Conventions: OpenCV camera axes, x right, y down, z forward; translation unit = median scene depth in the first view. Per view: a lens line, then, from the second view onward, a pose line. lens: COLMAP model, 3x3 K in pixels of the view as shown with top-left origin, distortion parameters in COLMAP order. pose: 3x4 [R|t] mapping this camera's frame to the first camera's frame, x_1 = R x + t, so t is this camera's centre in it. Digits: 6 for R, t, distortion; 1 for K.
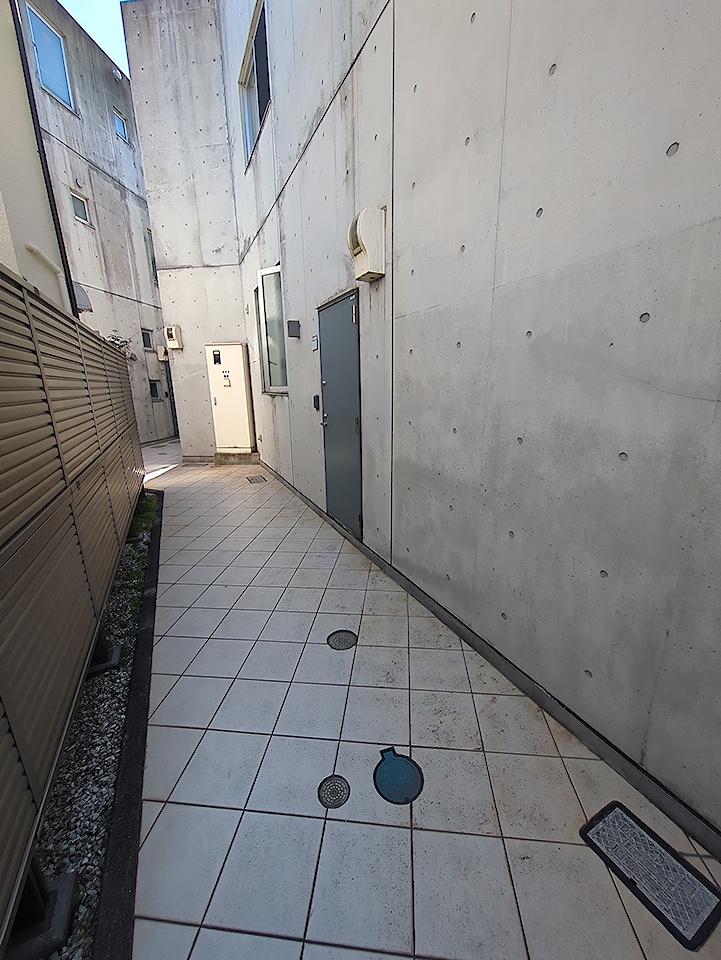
lens RADIAL K [[377.6, 0, 358.6], [0, 377.6, 483.5], [0, 0, 1]] dist [-0.001655, 0.000436]
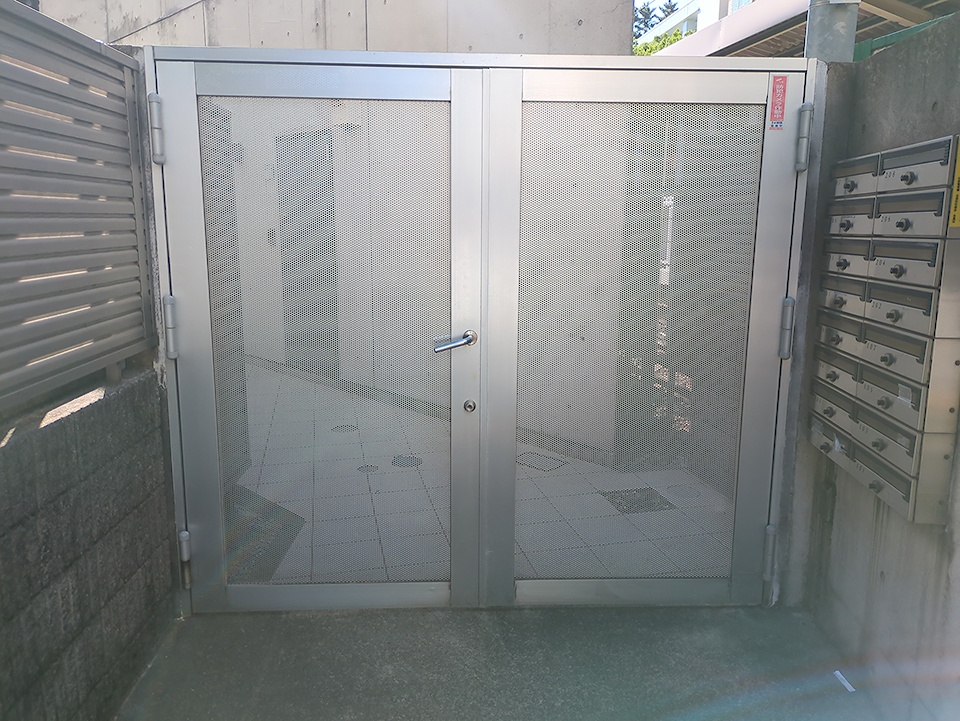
lens RADIAL K [[743.9, 0, 480.0], [0, 743.9, 360.5], [0, 0, 1]] dist [0.001584, 0.002748]
pose [[0.945904, -0.036909, 0.322340, -0.197955], [0.060528, 0.996141, -0.063557, 0.190847], [-0.318750, 0.079629, 0.944488, -0.694970]]
